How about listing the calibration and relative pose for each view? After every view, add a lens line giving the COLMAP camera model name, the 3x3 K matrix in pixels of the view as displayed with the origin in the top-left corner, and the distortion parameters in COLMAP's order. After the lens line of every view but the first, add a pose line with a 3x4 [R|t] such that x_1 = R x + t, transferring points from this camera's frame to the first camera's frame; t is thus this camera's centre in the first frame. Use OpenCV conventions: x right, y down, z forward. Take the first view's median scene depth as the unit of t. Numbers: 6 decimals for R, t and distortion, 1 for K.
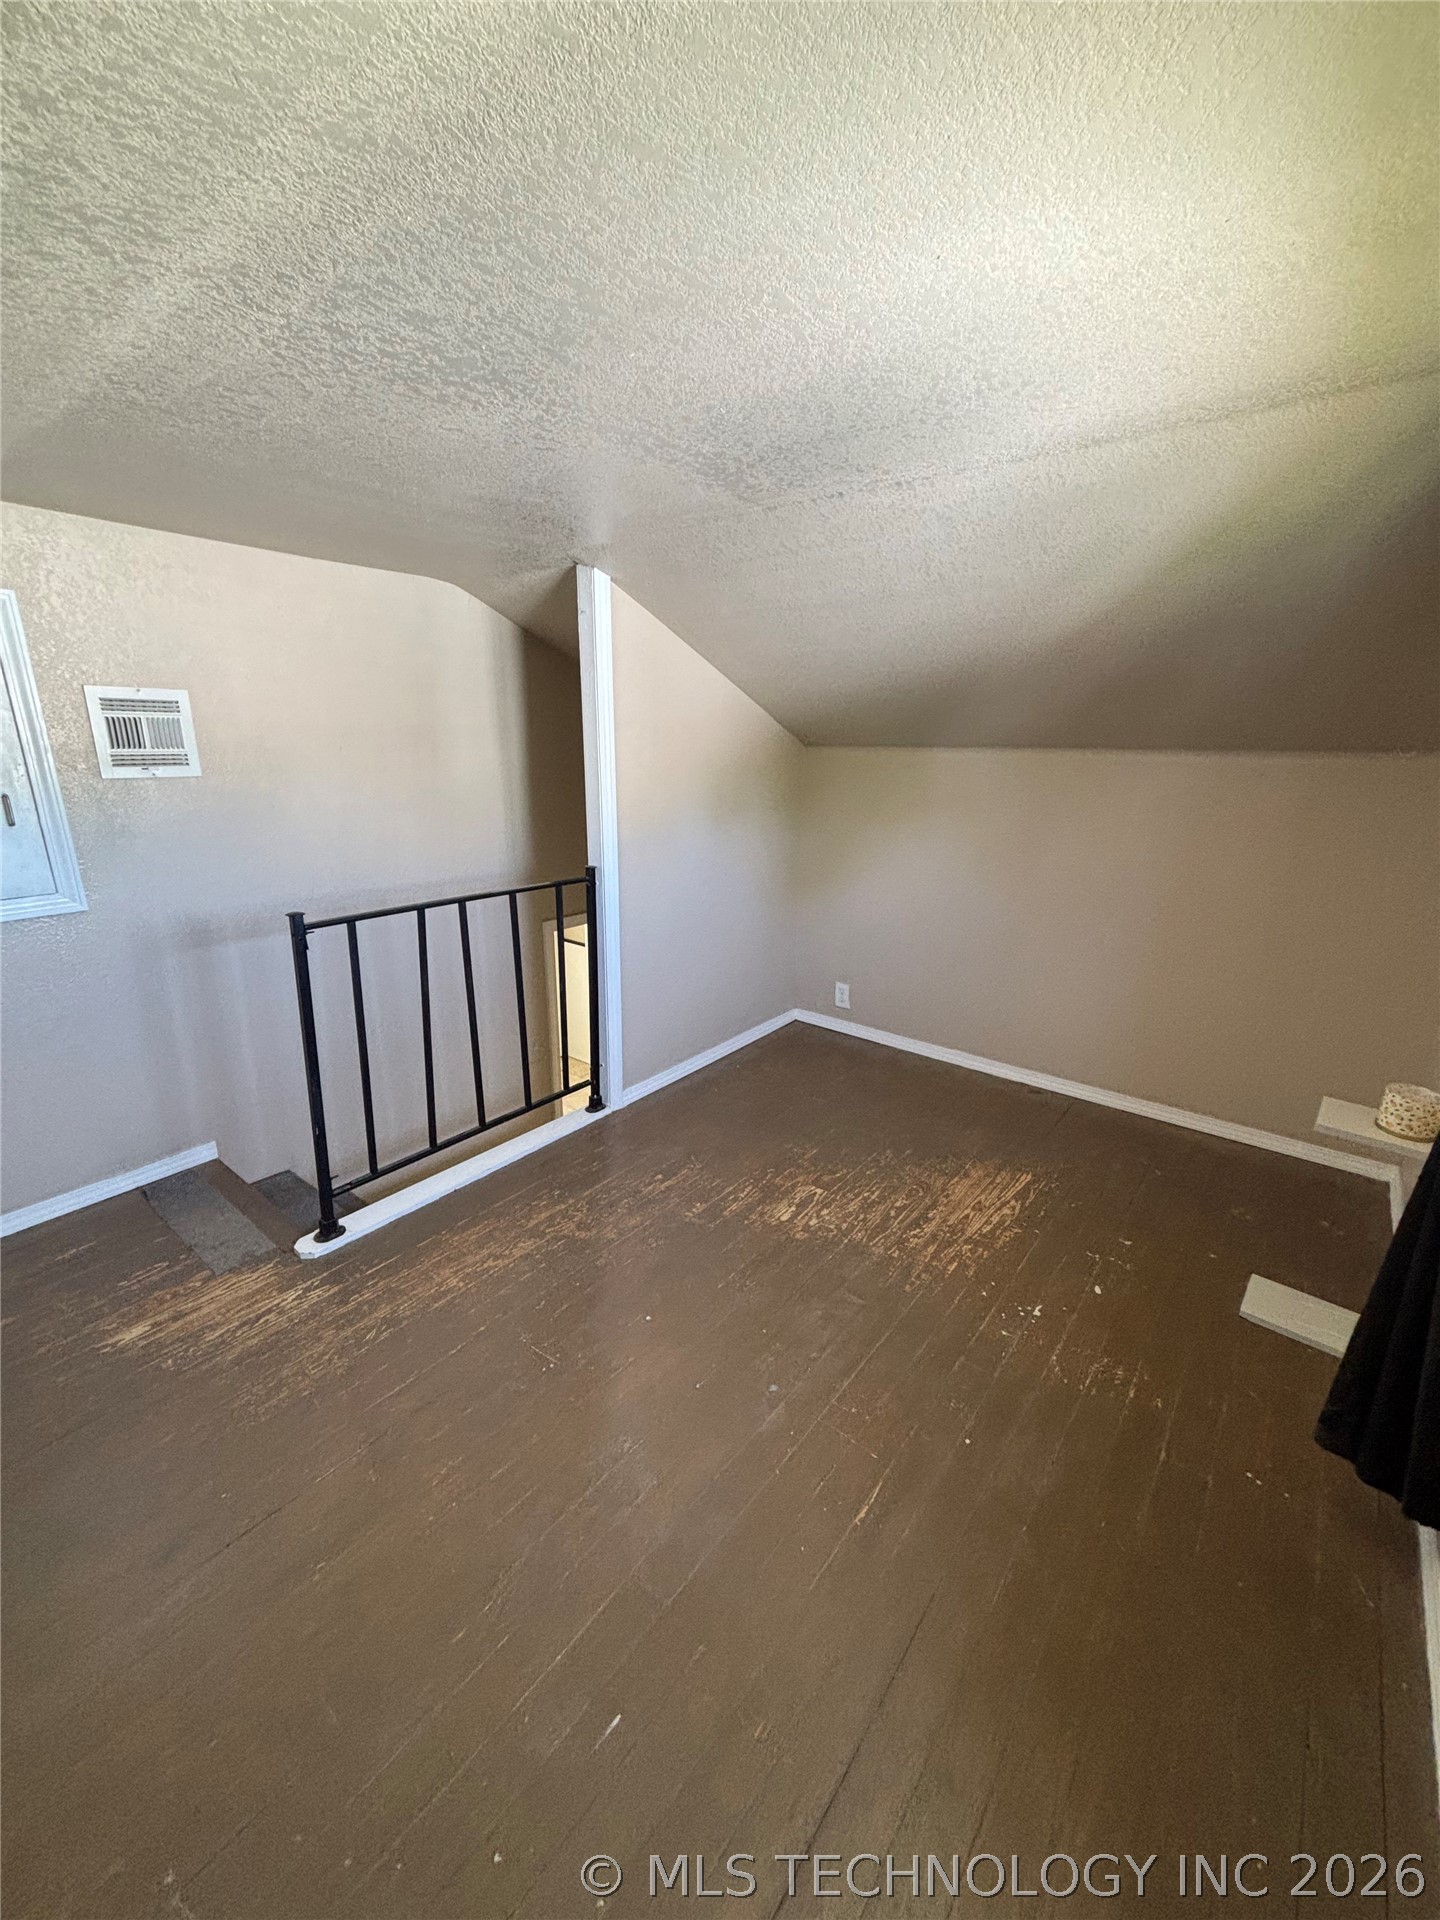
lens RADIAL K [[768.5, 0, 714.6], [0, 768.5, 959.0], [0, 0, 1]] dist [-0.000255, -0.000417]
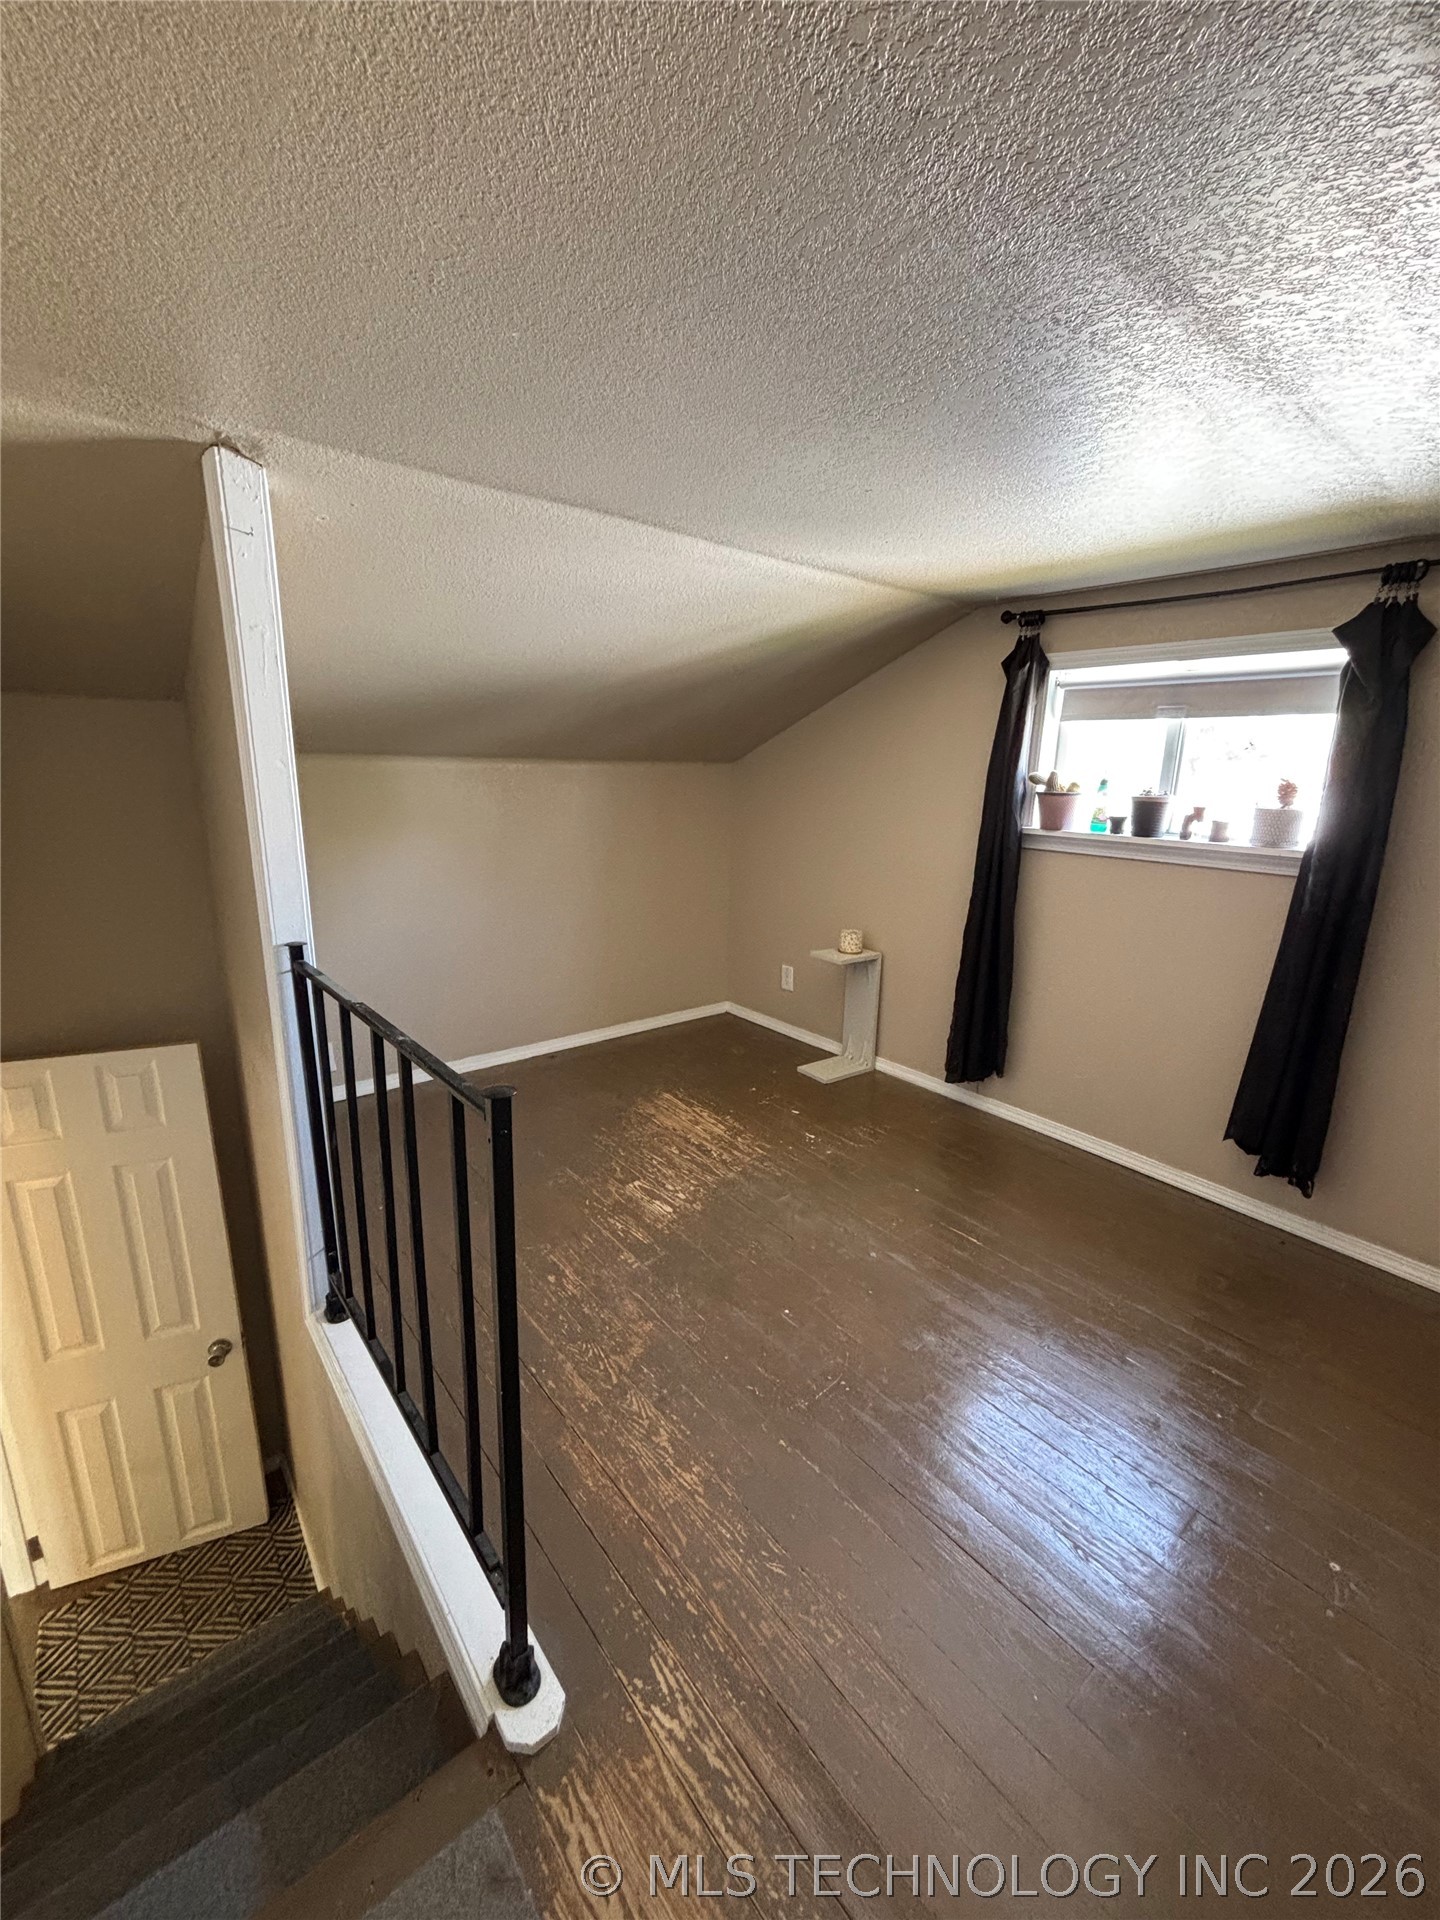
lens RADIAL K [[768.5, 0, 717.2], [0, 768.5, 961.4], [0, 0, 1]] dist [-0.000255, -0.000417]
pose [[0.212114, -0.253359, 0.943831, -0.805602], [0.257501, 0.946167, 0.196116, -0.173409], [-0.942710, 0.201438, 0.265935, 0.594685]]
